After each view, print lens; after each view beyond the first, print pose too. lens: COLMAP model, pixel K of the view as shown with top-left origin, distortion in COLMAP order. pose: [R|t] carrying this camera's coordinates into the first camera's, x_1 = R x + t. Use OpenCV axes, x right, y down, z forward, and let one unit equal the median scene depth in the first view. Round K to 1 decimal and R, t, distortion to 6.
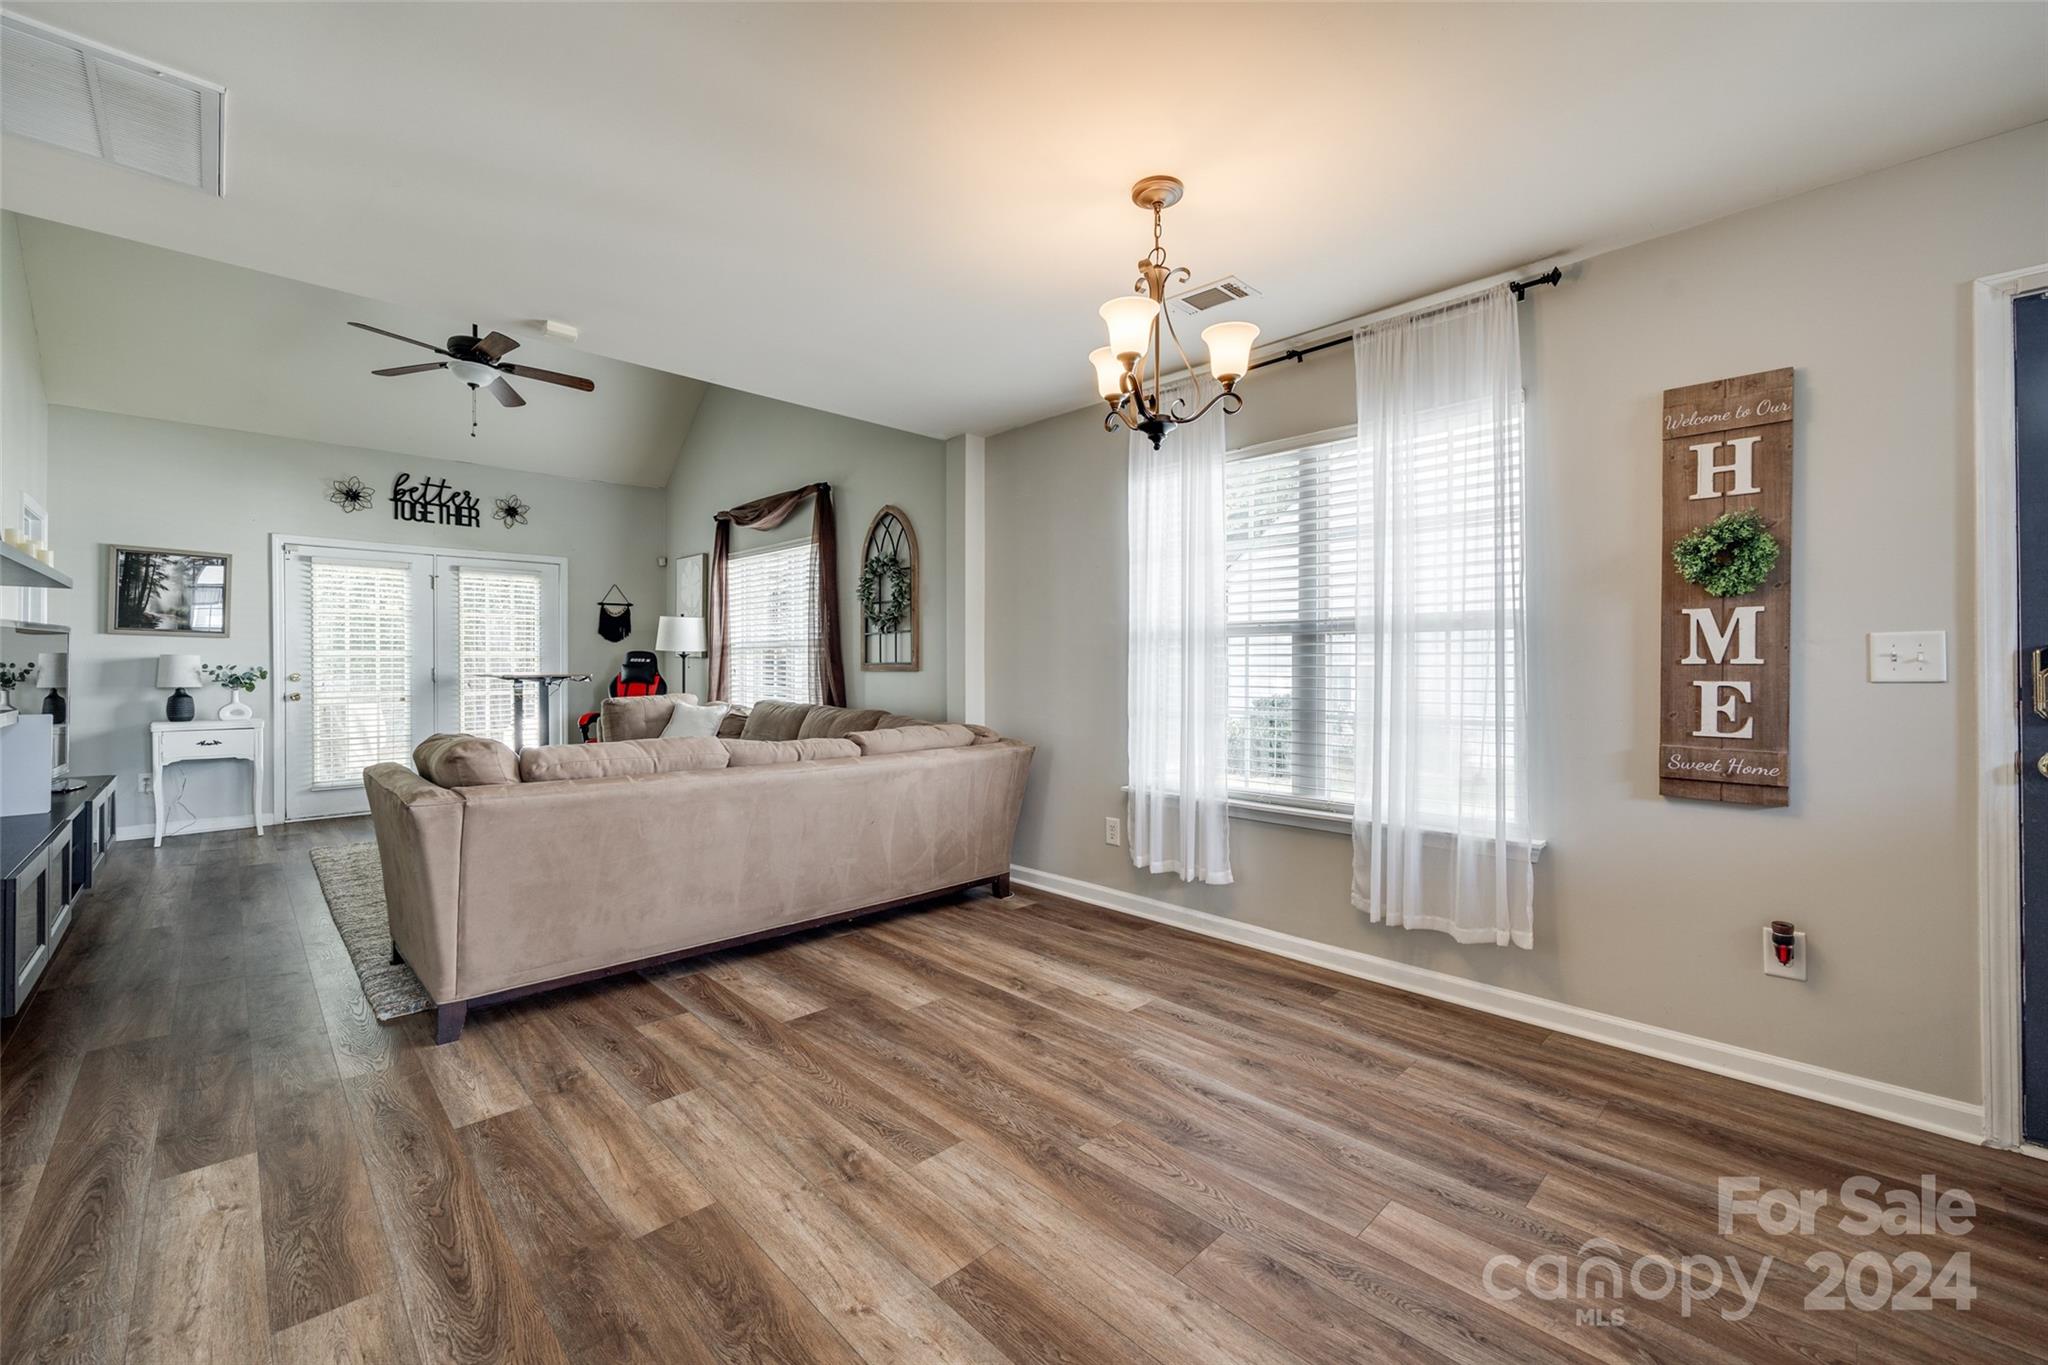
lens RADIAL K [[831.6, 0, 1017.5], [0, 831.6, 666.3], [0, 0, 1]] dist [-0.003591, -0.001156]
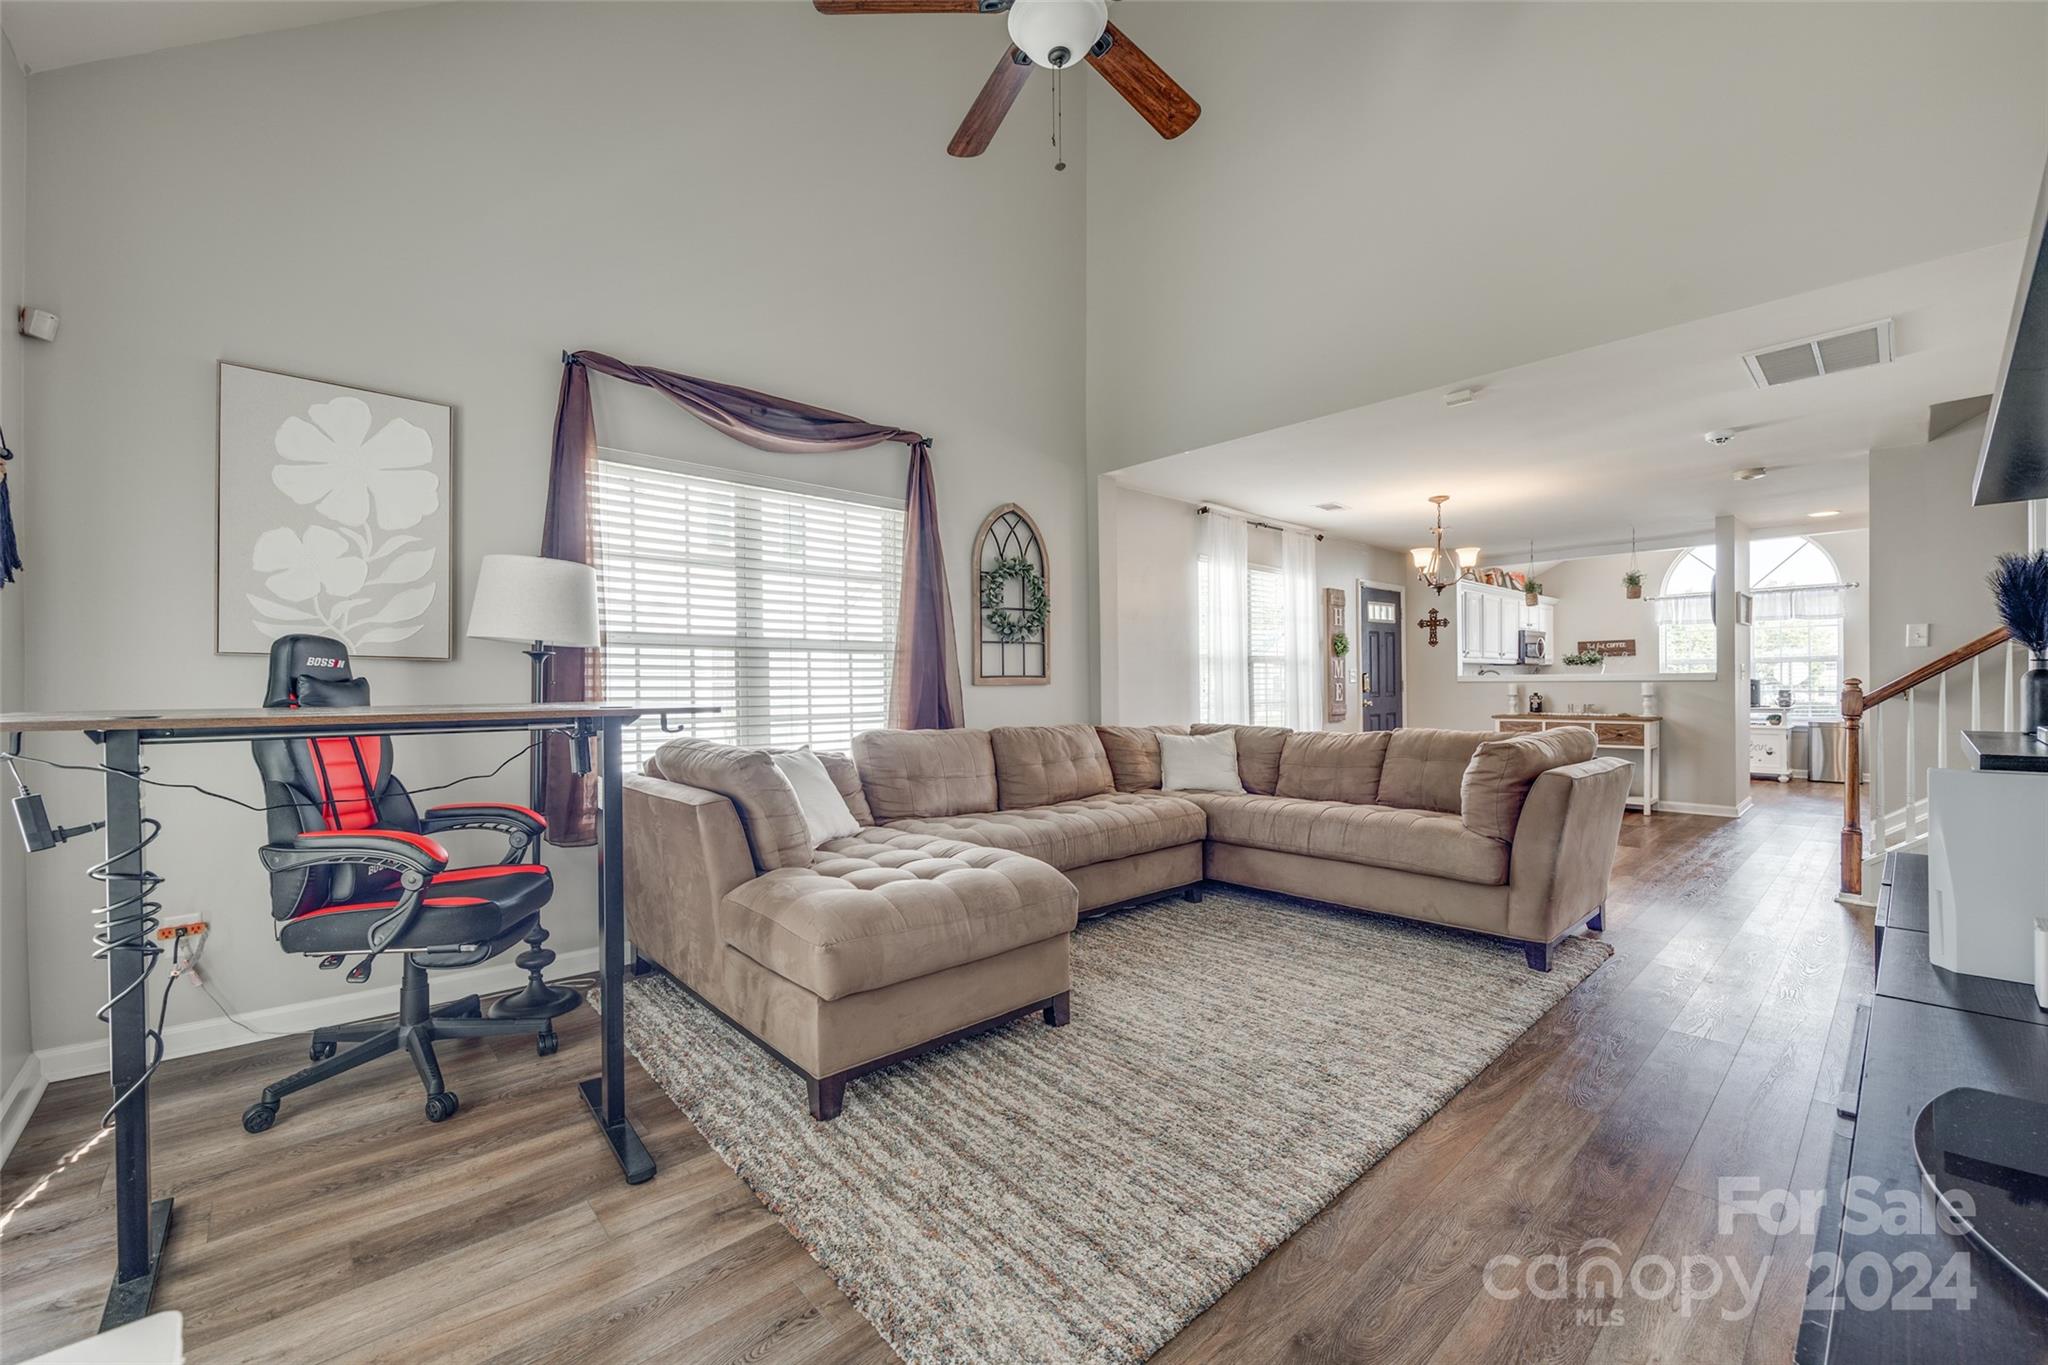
lens RADIAL K [[831.6, 0, 1014.3], [0, 831.6, 684.2], [0, 0, 1]] dist [-0.003591, -0.001156]
pose [[0.027346, -0.003716, 0.999619, -1.039102], [0.004256, 0.999984, 0.003601, 0.001692], [-0.999617, 0.004156, 0.027362, 0.949343]]
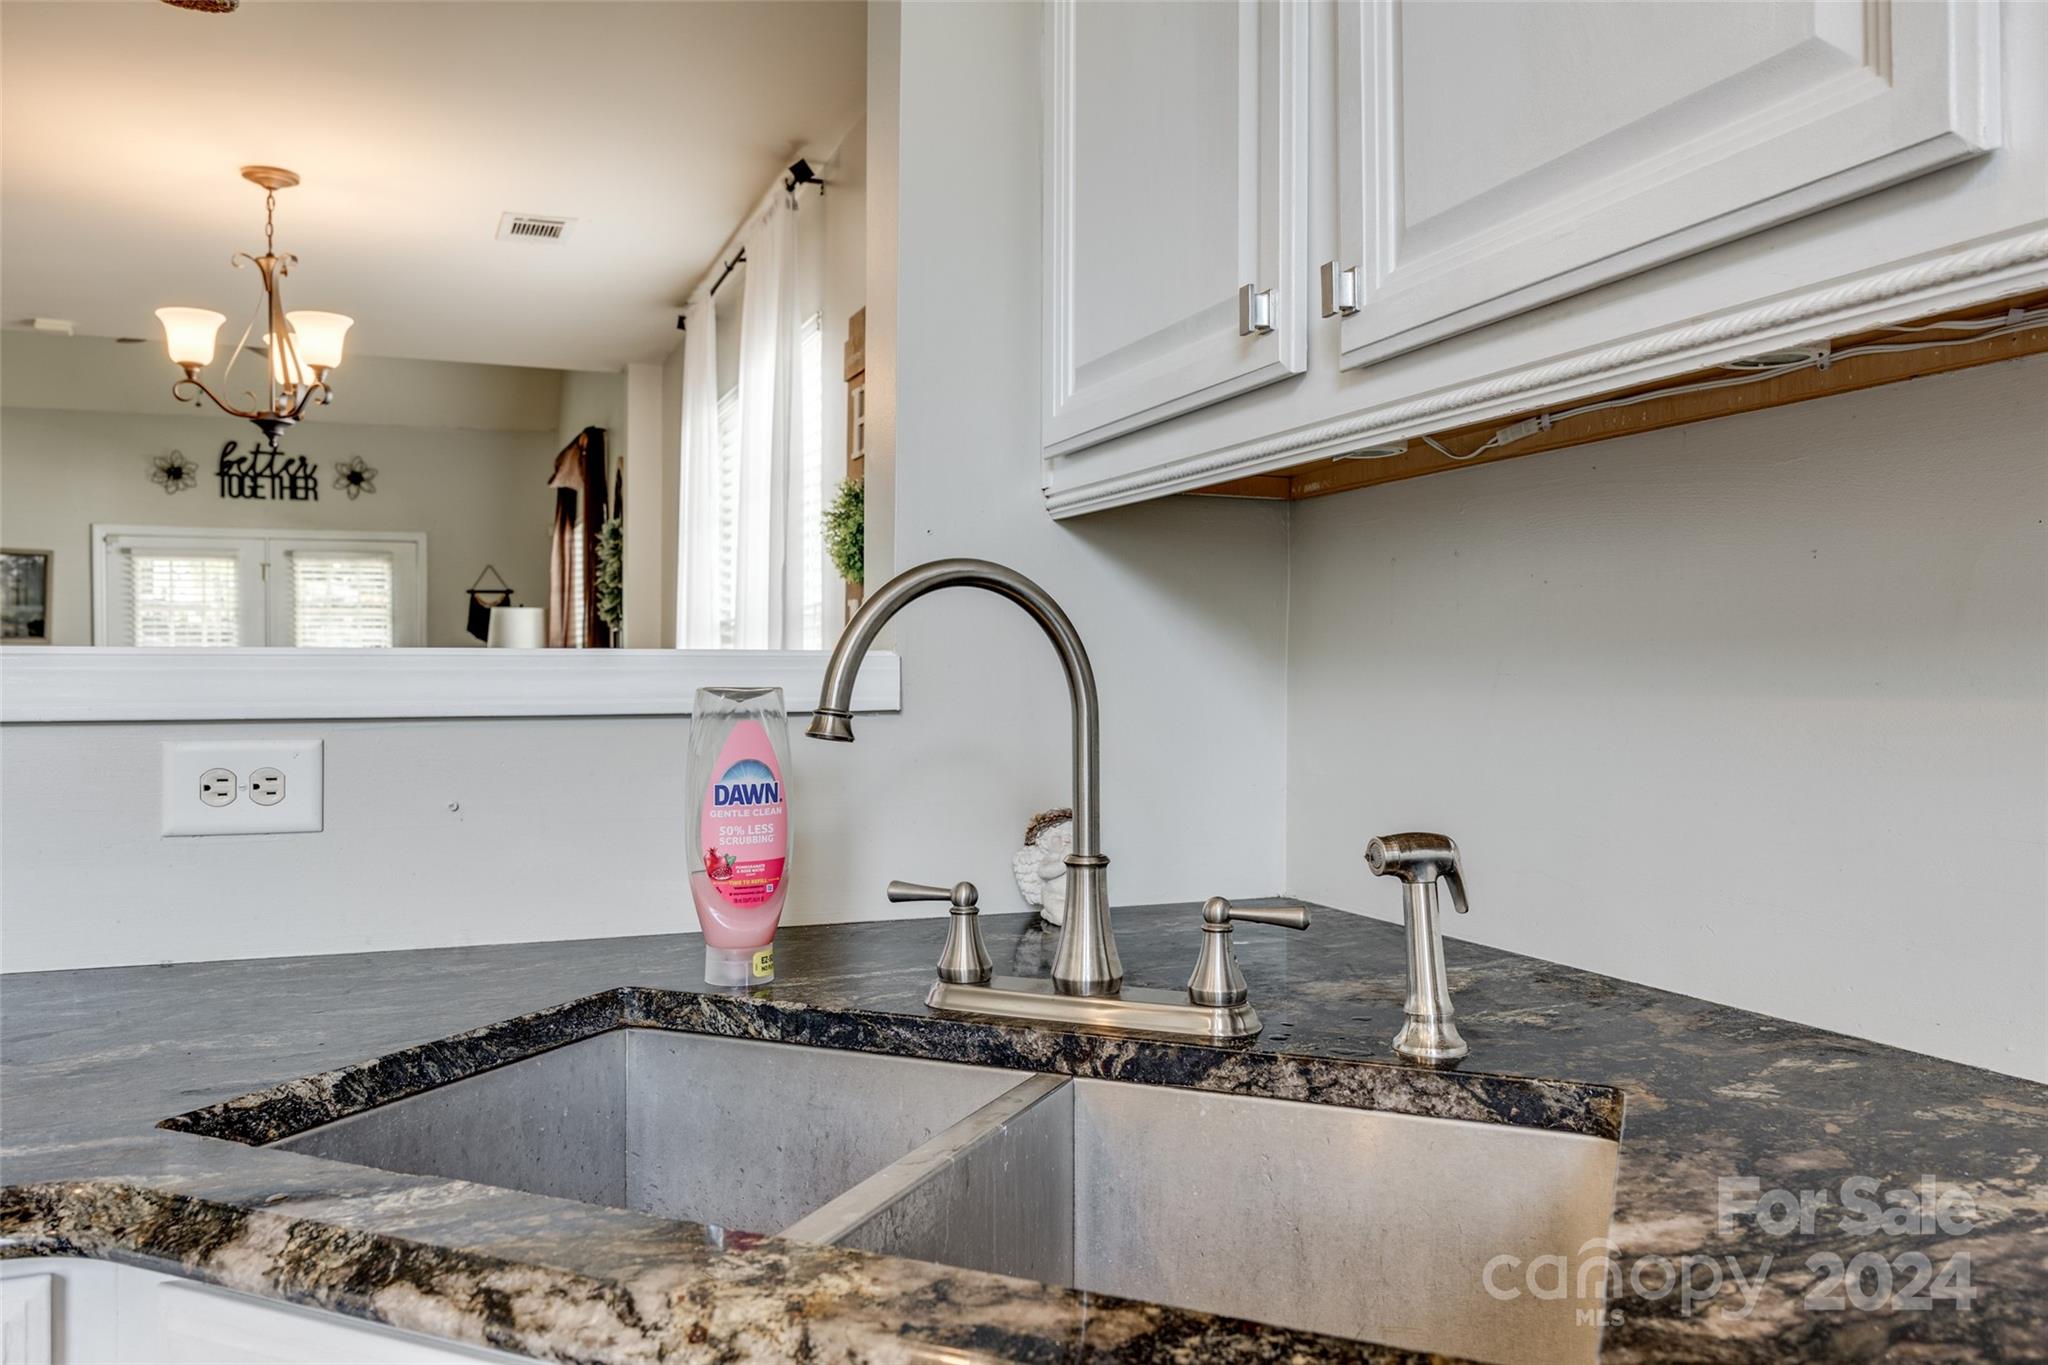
lens RADIAL K [[1513.5, 0, 1039.4], [0, 1513.5, 670.2], [0, 0, 1]] dist [-0.001661, -0.010541]
pose [[0.927506, -0.005490, -0.373768, 0.675395], [0.005554, 0.999984, -0.000903, 0.000236], [0.373767, -0.001238, 0.927522, -0.107538]]
